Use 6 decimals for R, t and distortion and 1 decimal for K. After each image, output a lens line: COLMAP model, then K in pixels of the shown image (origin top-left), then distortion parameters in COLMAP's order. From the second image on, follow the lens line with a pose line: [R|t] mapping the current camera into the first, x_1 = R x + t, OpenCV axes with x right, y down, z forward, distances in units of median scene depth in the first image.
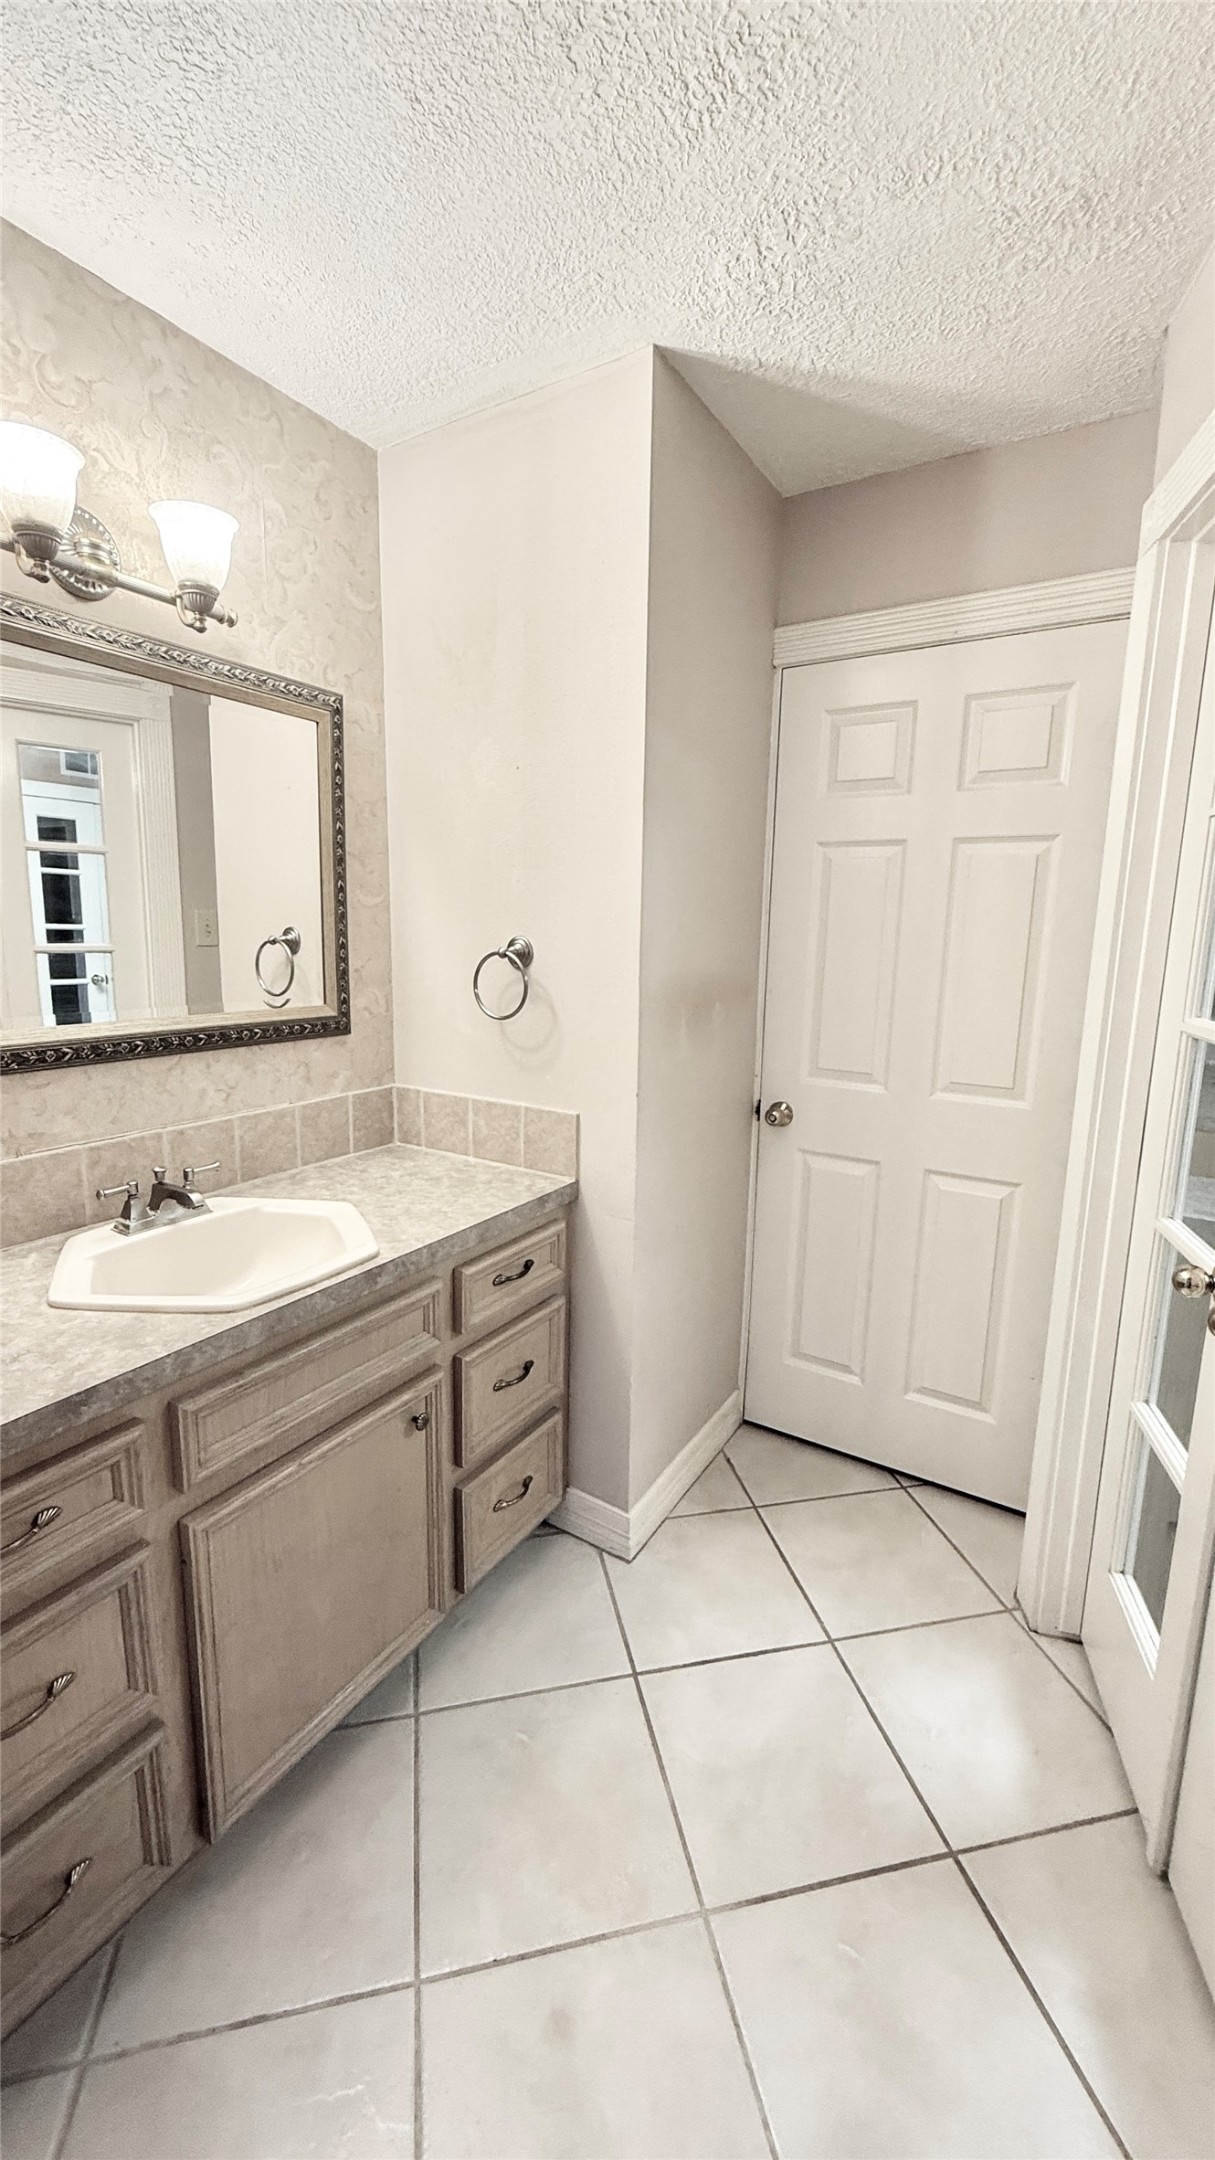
lens RADIAL K [[862.6, 0, 597.3], [0, 862.6, 1077.7], [0, 0, 1]] dist [0.000163, -0.000190]
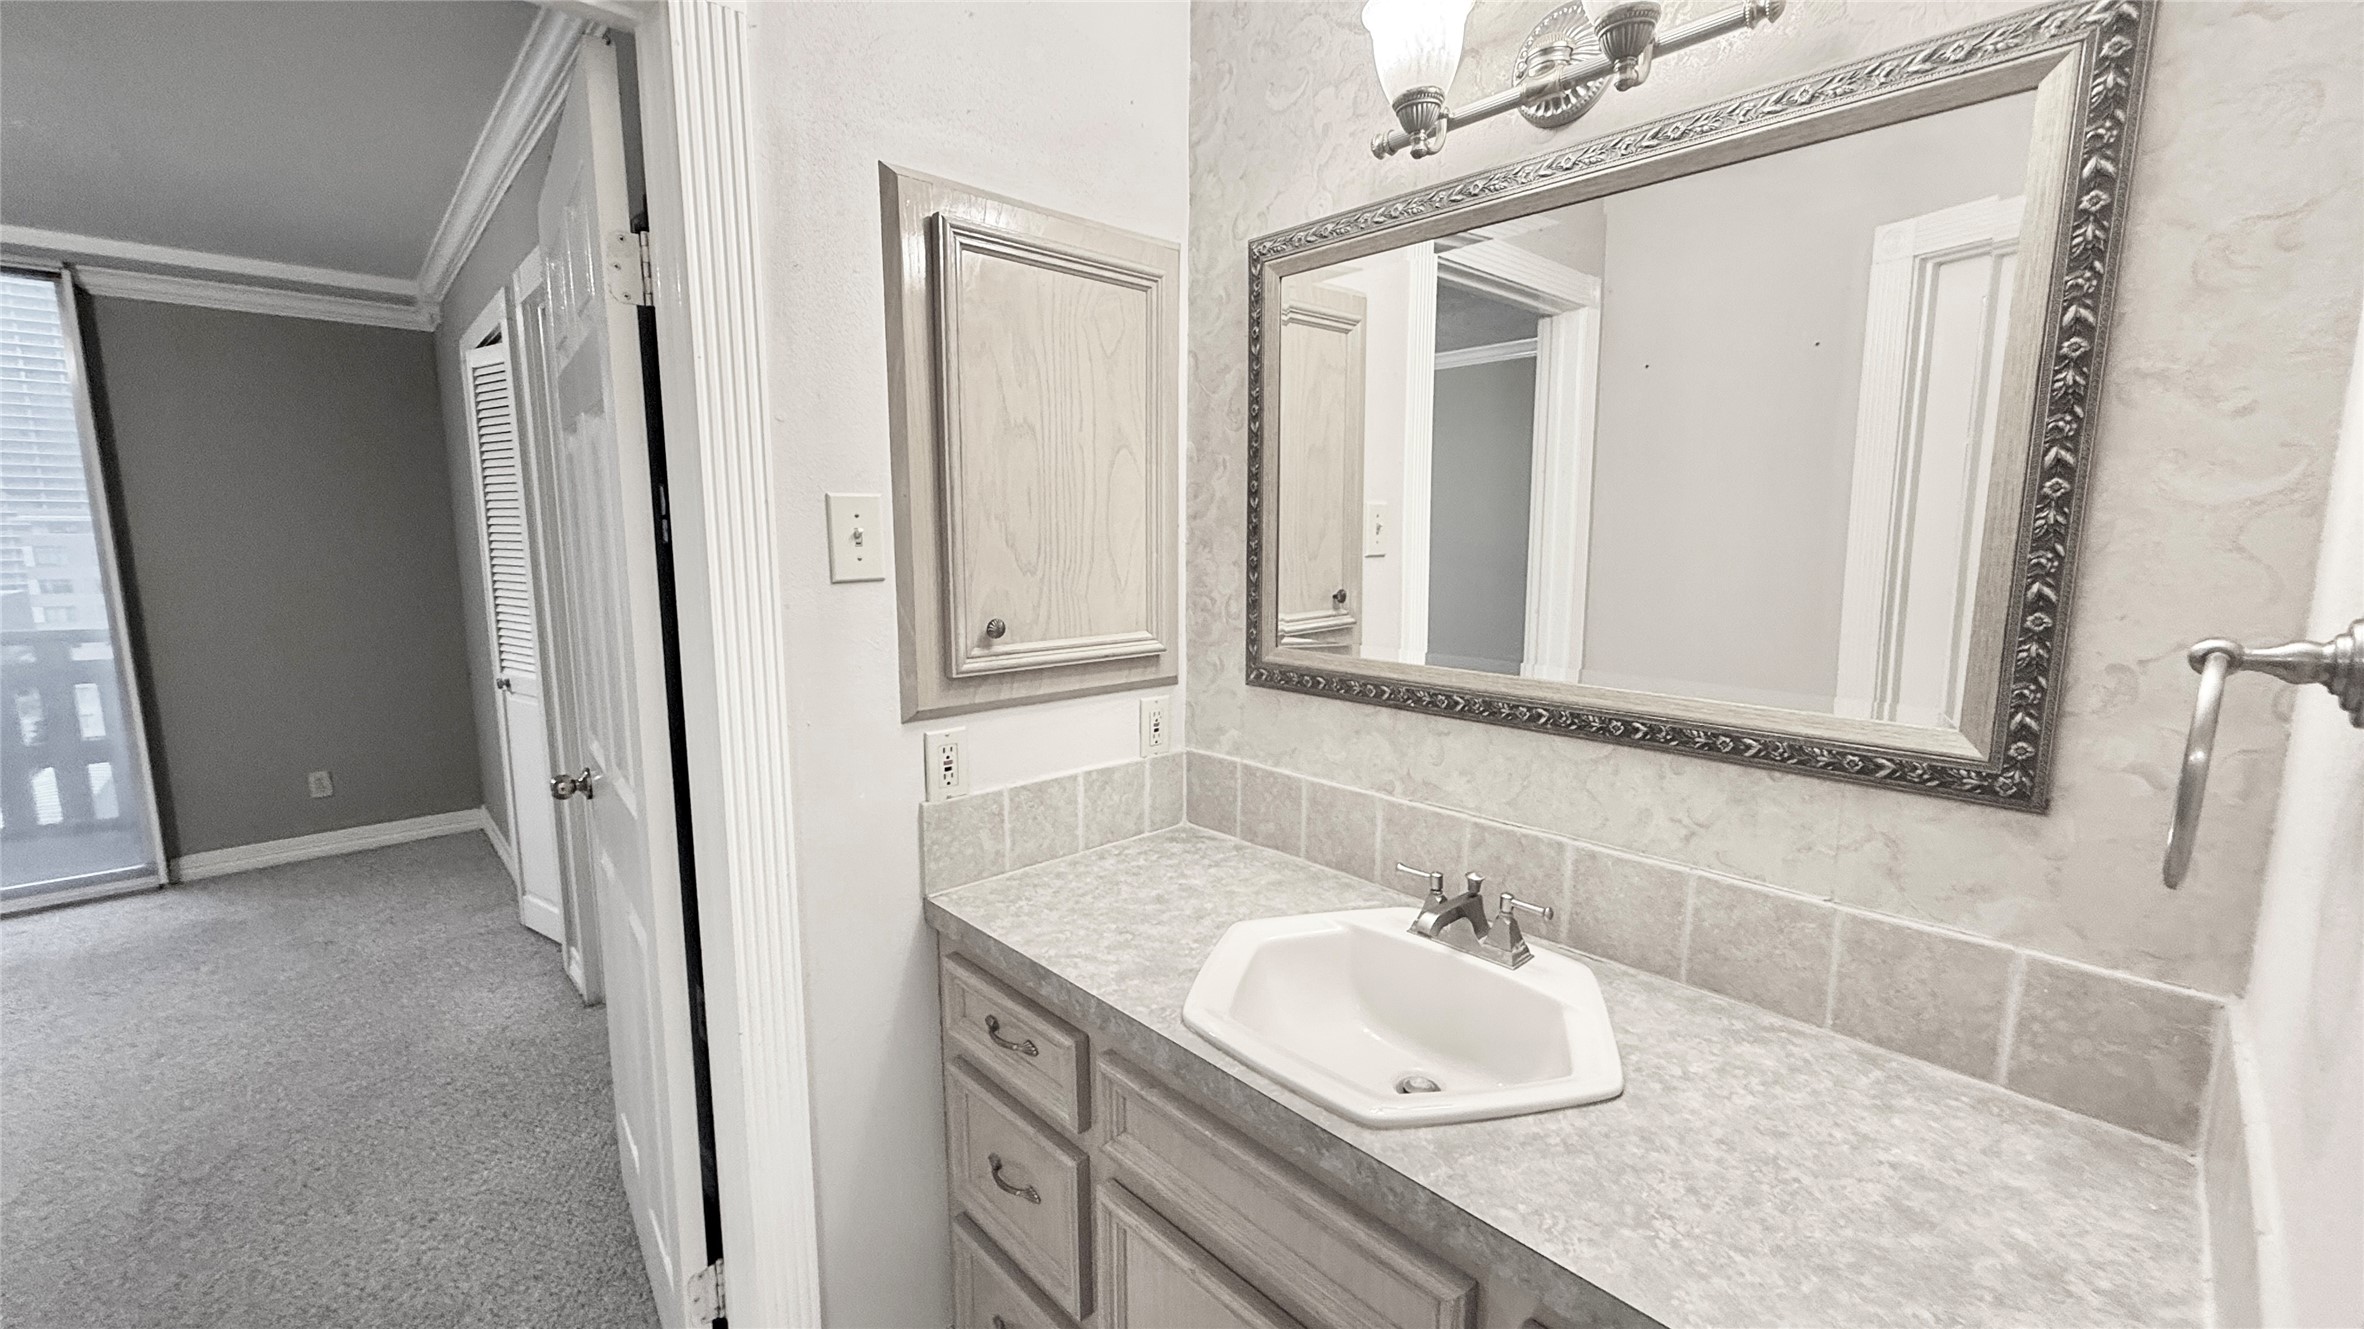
lens RADIAL K [[944.1, 0, 1175.5], [0, 944.1, 665.1], [0, 0, 1]] dist [0.000163, -0.000190]
pose [[-0.248323, 0.120481, -0.961155, 0.278430], [-0.172428, 0.970891, 0.166250, -0.141399], [0.953207, 0.207014, -0.220321, 0.780652]]
